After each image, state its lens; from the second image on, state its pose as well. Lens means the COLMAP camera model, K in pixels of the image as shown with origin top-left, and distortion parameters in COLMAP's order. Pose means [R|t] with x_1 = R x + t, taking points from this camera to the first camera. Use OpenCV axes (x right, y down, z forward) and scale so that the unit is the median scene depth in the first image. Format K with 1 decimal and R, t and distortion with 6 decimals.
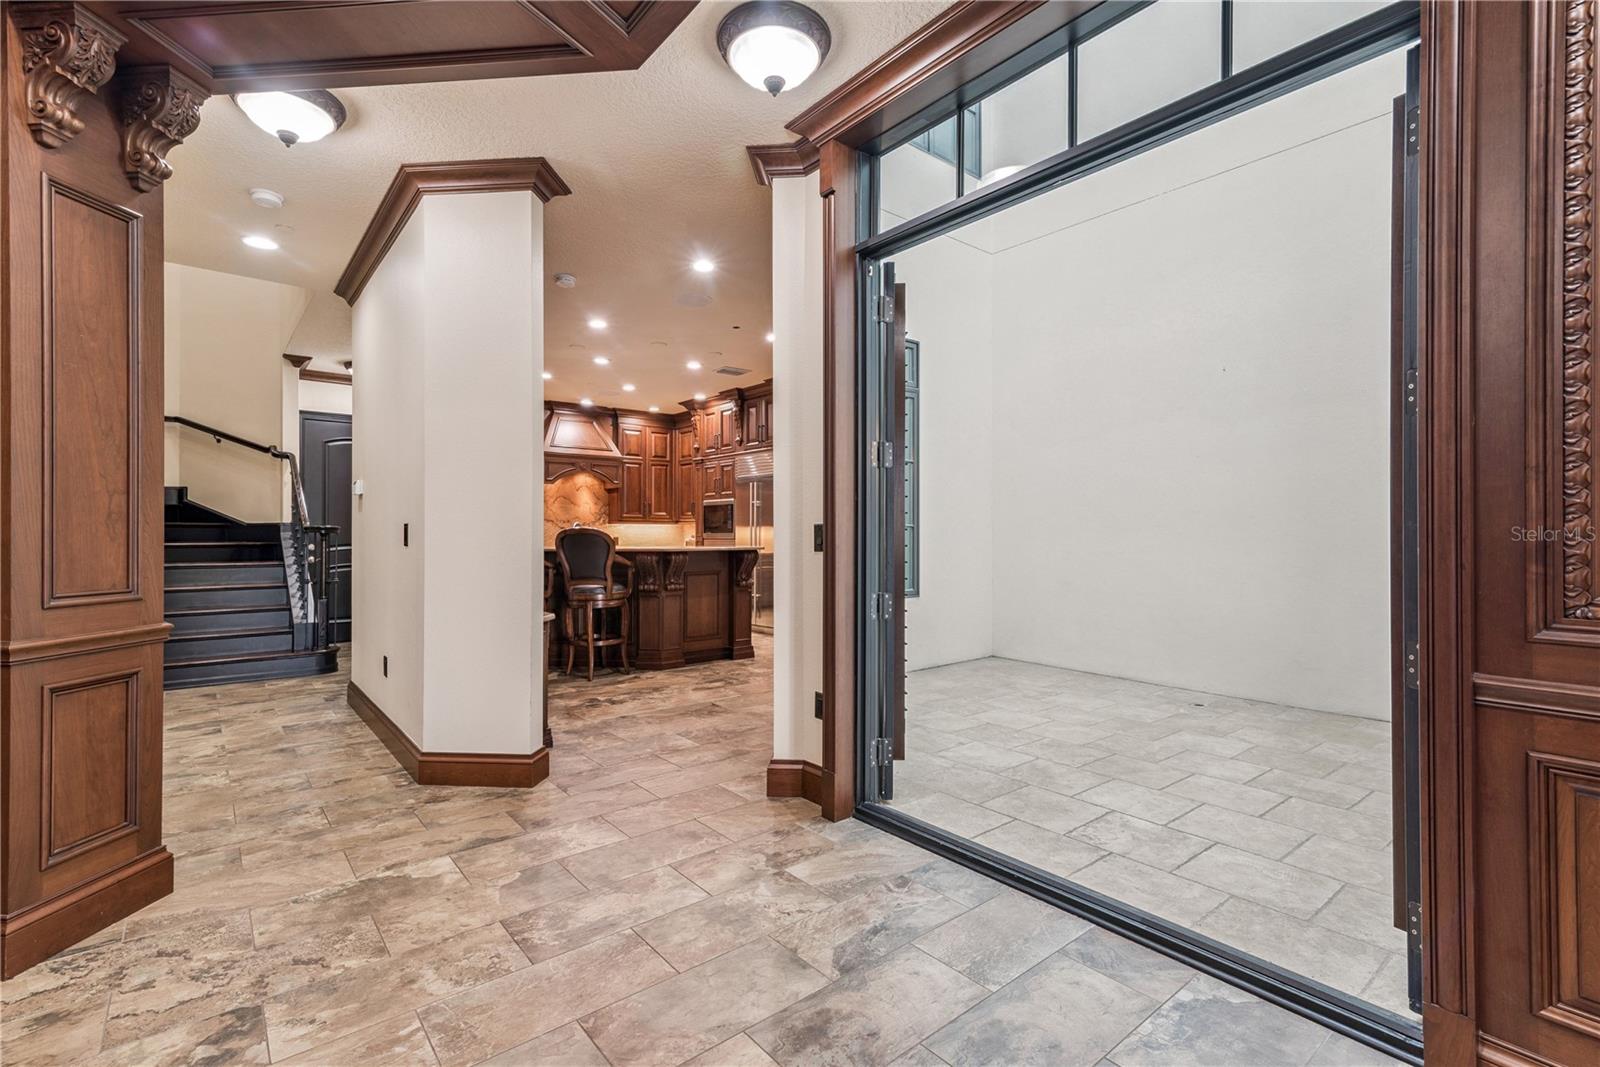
lens RADIAL K [[728.2, 0, 791.5], [0, 728.2, 529.3], [0, 0, 1]] dist [0.014338, -0.000492]
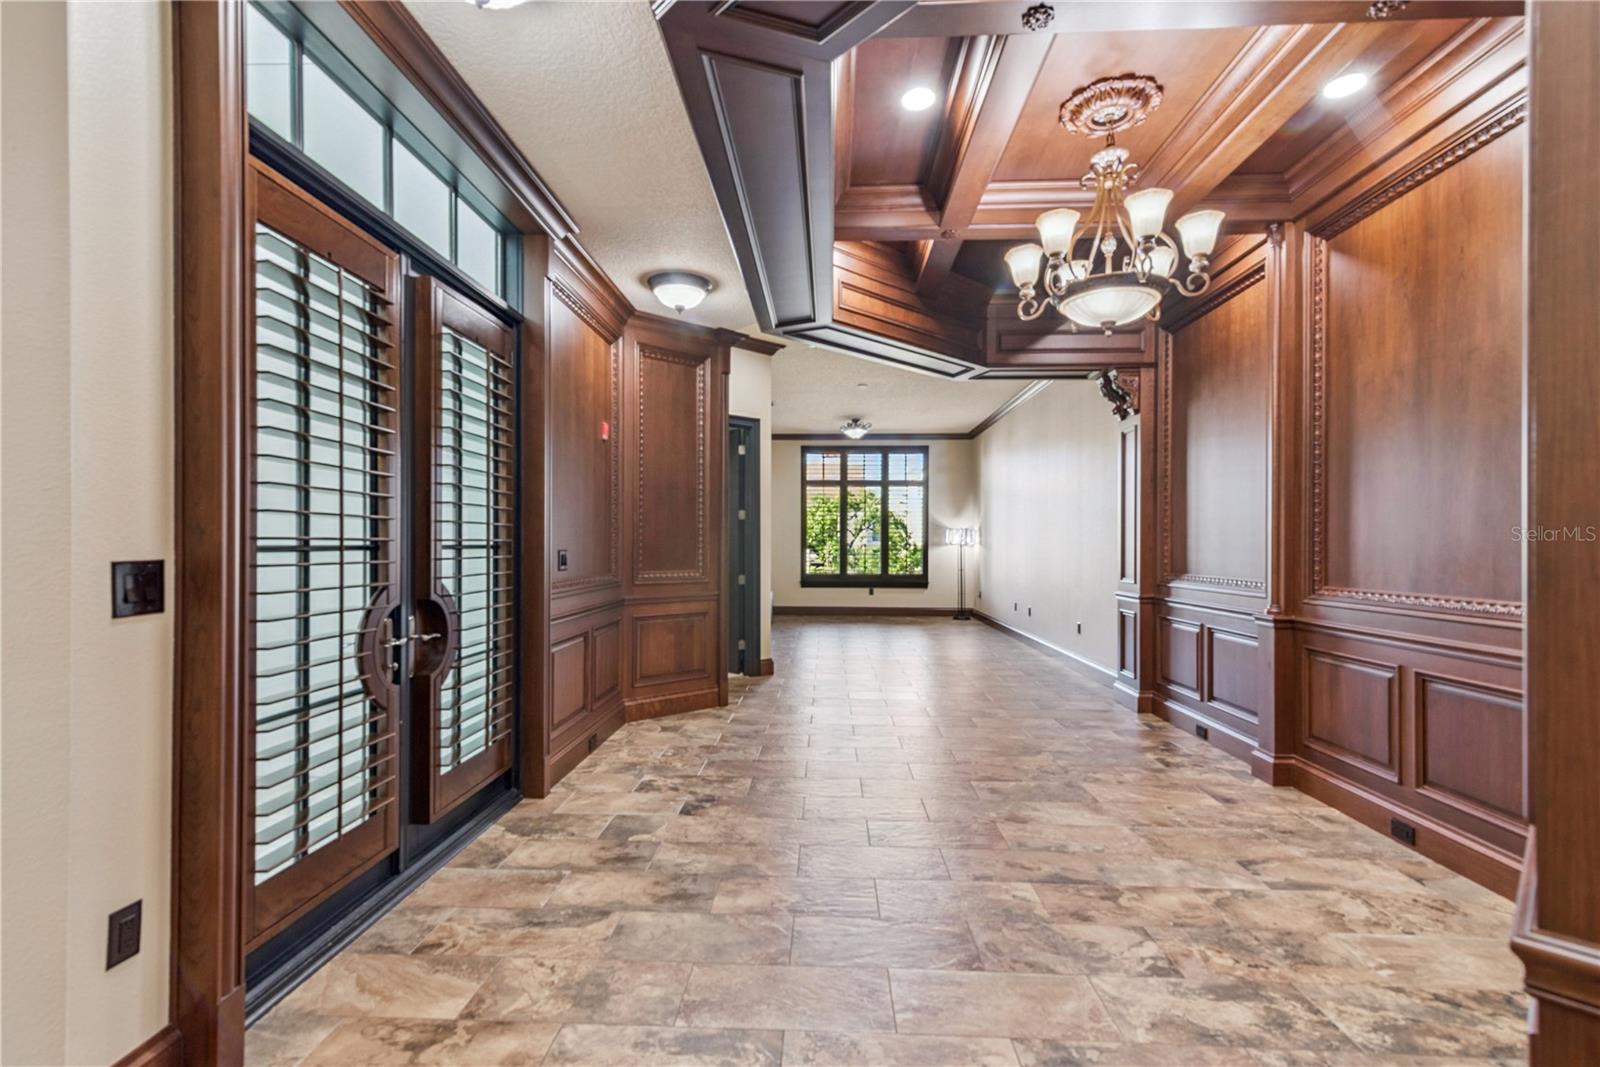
lens RADIAL K [[728.2, 0, 793.3], [0, 728.2, 544.6], [0, 0, 1]] dist [0.014338, -0.000492]
pose [[-0.745520, -0.002170, 0.666479, -0.317385], [-0.007970, 0.999952, -0.005660, -0.009263], [-0.666435, -0.009532, -0.745502, 0.545578]]
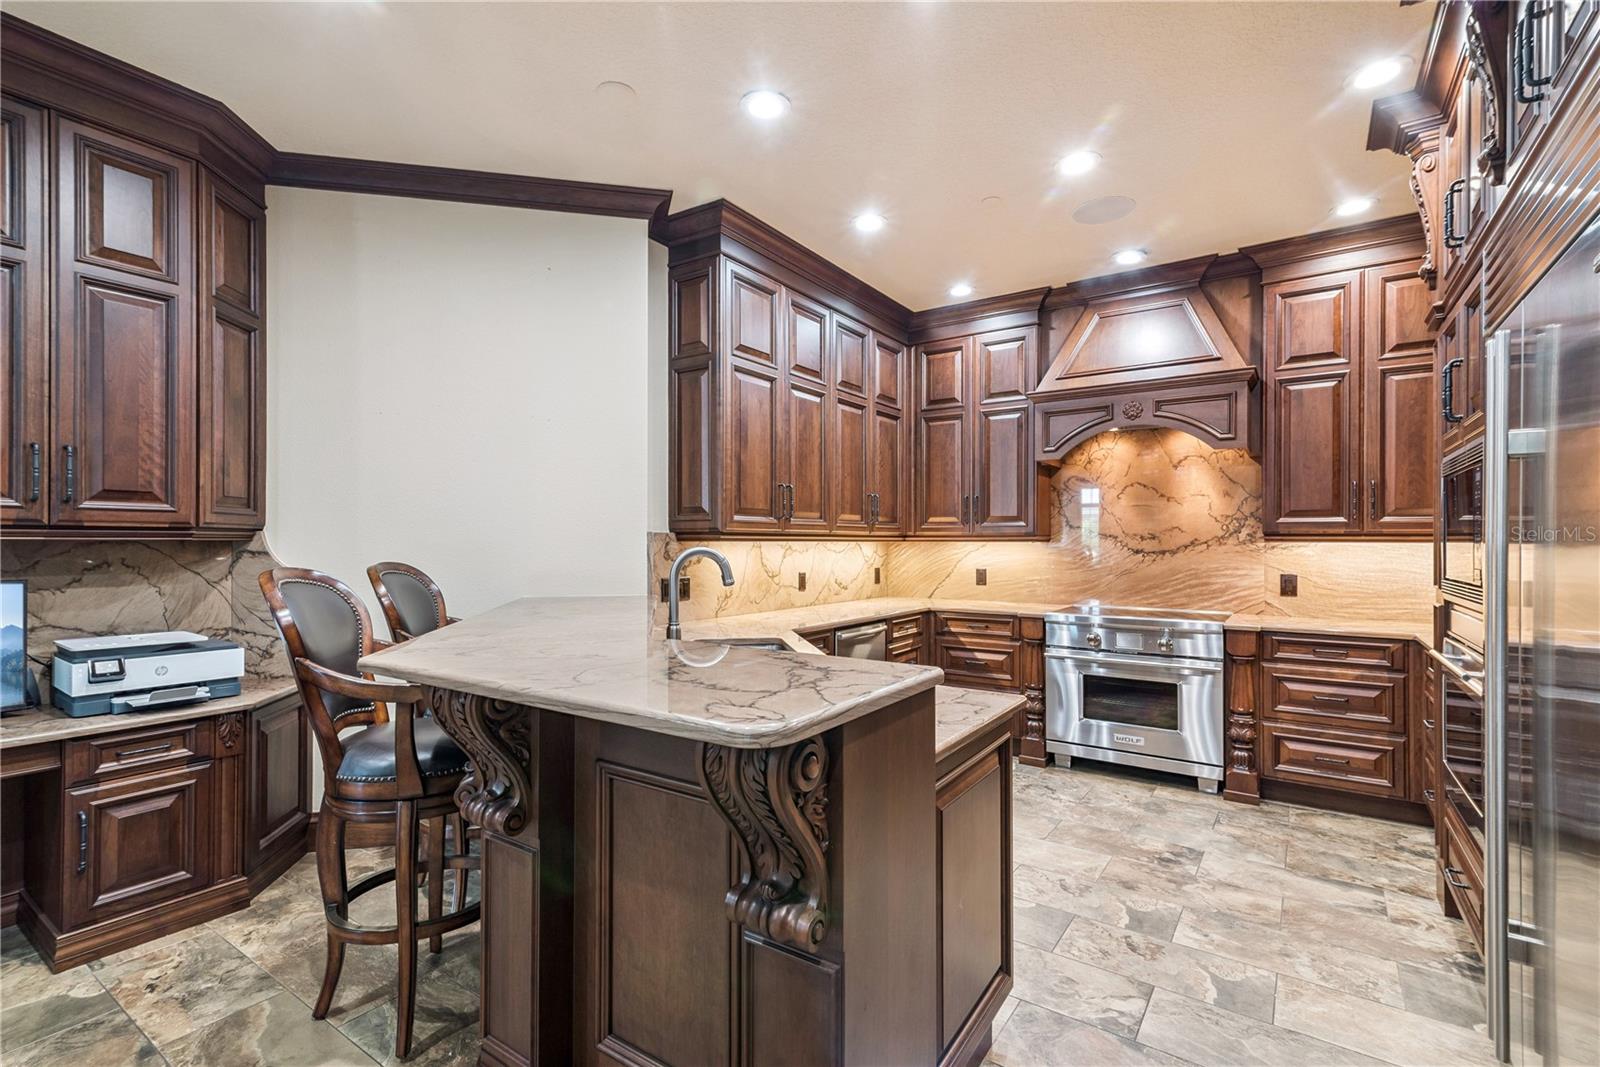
lens RADIAL K [[728.2, 0, 796.9], [0, 728.2, 536.7], [0, 0, 1]] dist [0.014338, -0.000492]
pose [[0.284846, -0.004442, -0.958563, 0.110361], [0.003178, 0.999988, -0.003689, -0.015096], [0.958568, -0.001996, 0.284856, 1.026918]]
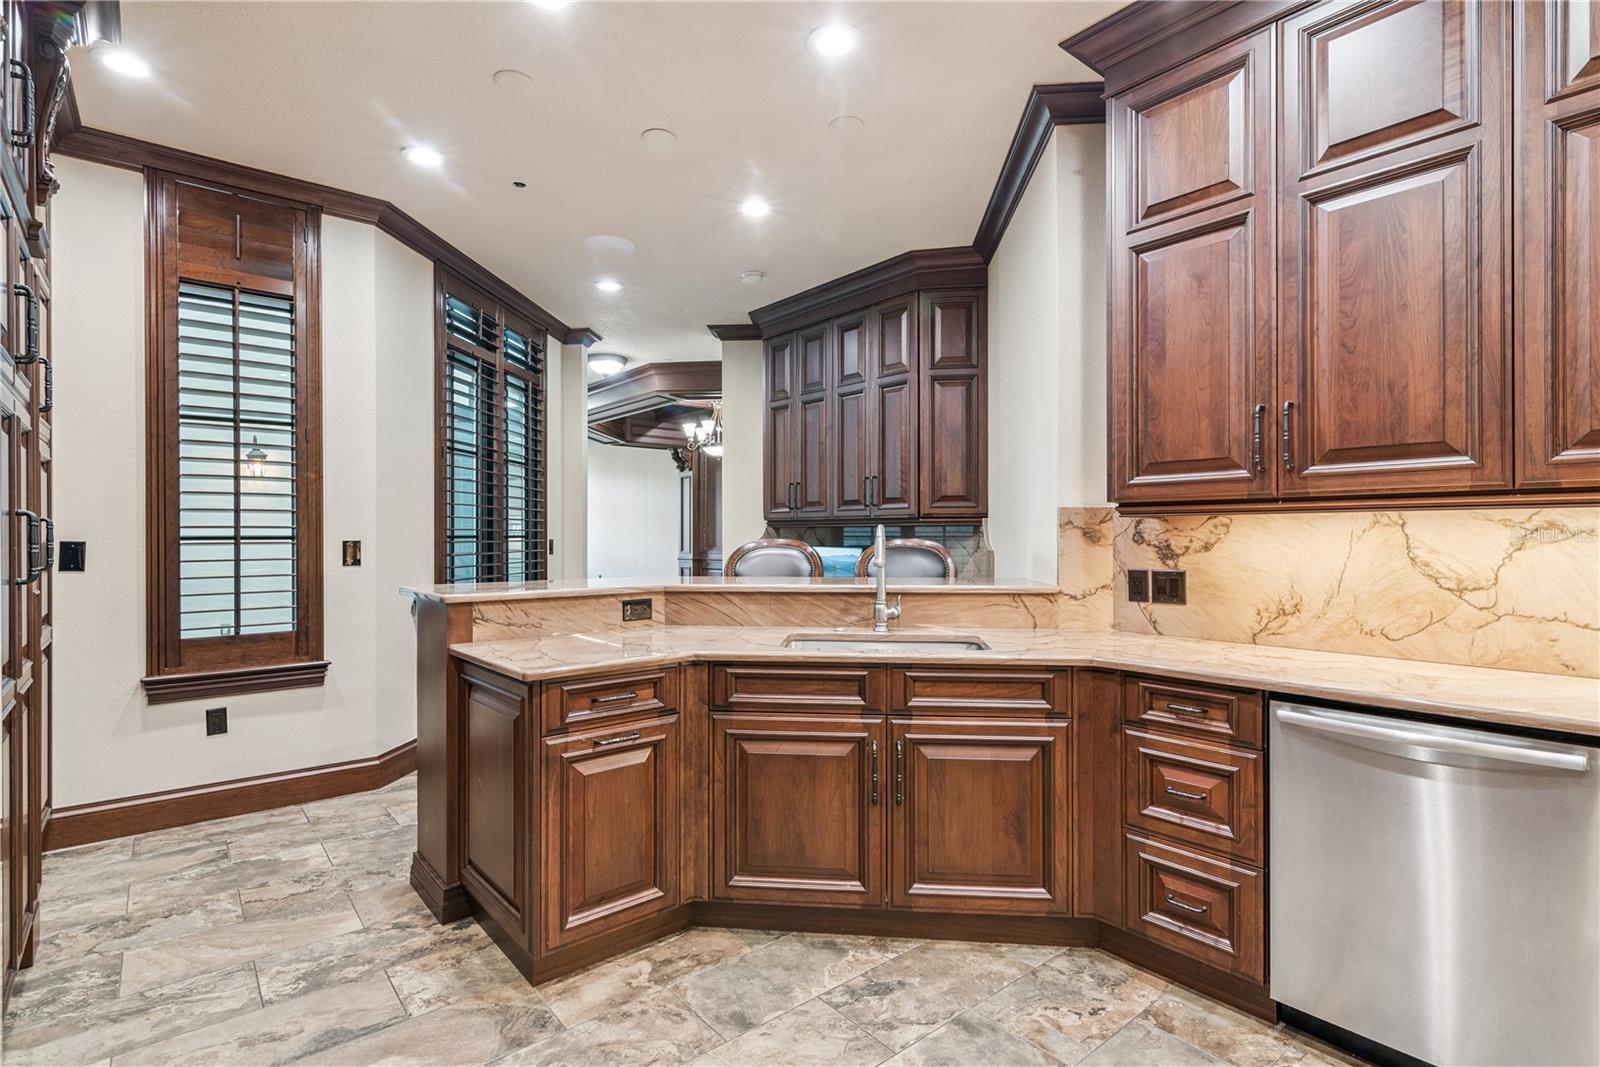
lens RADIAL K [[792.4, 0, 799.1], [0, 792.4, 529.8], [0, 0, 1]] dist [0.009871, 0.000364]
pose [[-0.999815, 0.003984, -0.018800, -0.266175], [0.004282, 0.999866, -0.015825, -0.001113], [0.018735, -0.015903, -0.999698, 1.539626]]
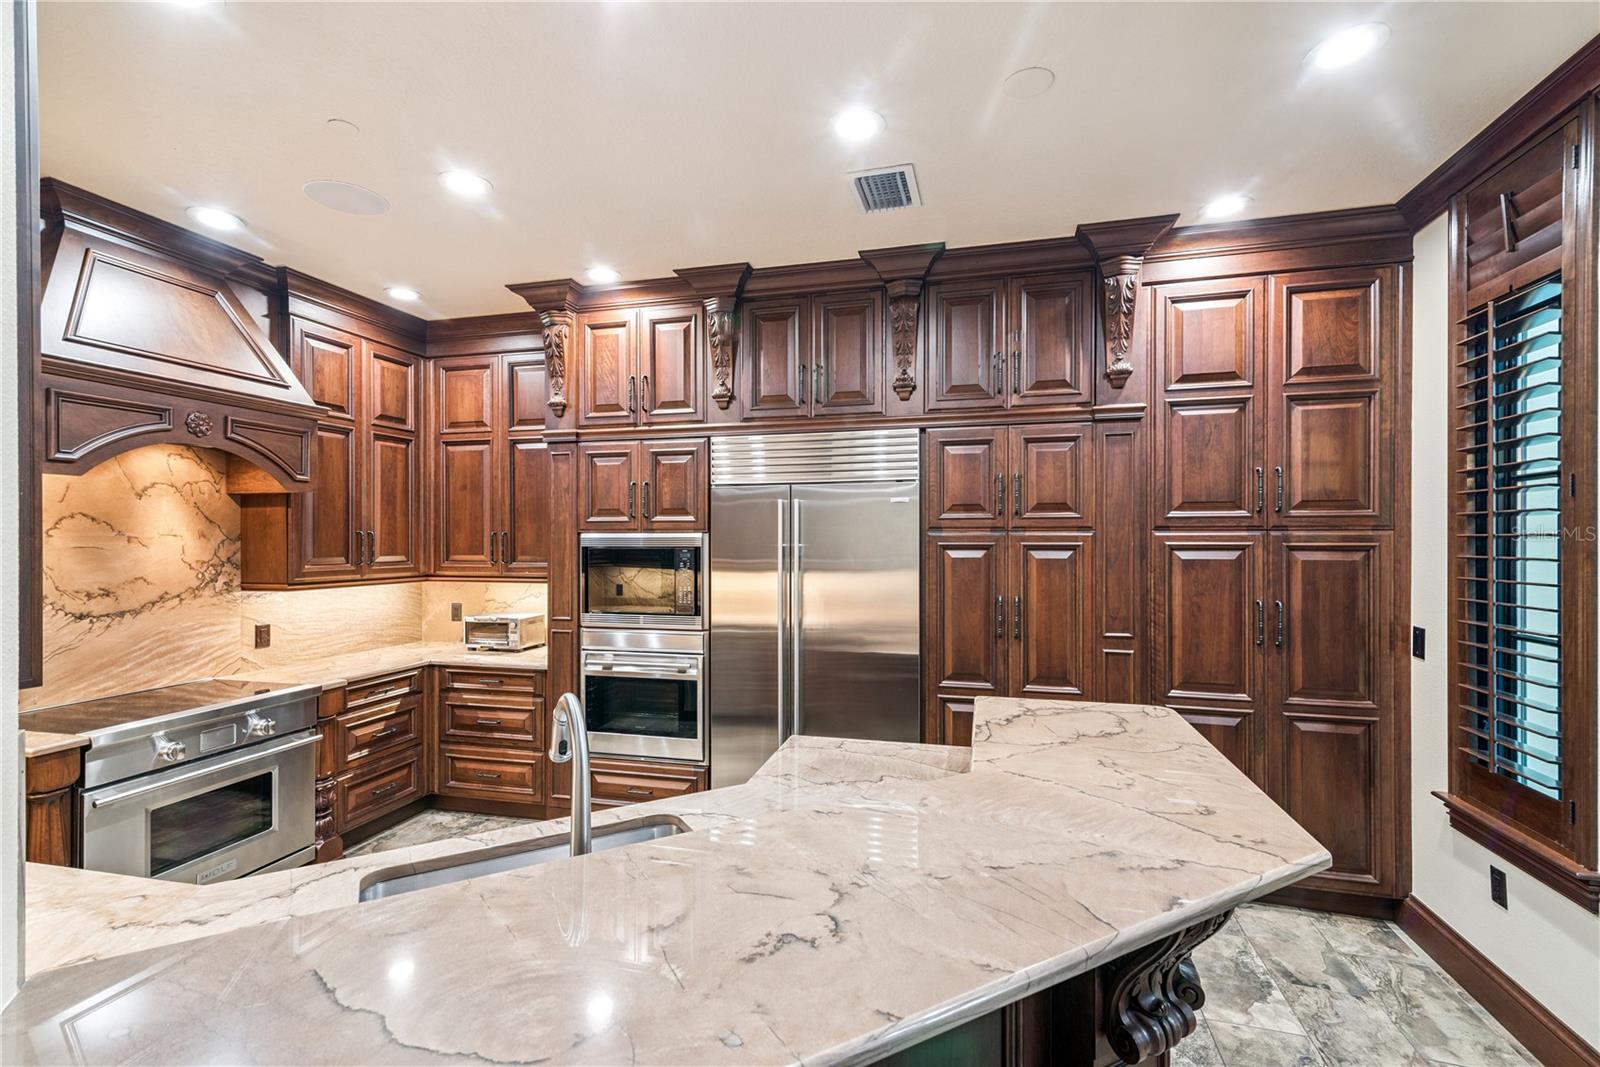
lens RADIAL K [[728.2, 0, 798.5], [0, 728.2, 542.6], [0, 0, 1]] dist [0.014338, -0.000492]
pose [[0.813489, -0.001396, 0.581578, -0.387269], [-0.004690, 0.999949, 0.008959, -0.057786], [-0.581561, -0.010016, 0.813441, 0.881114]]
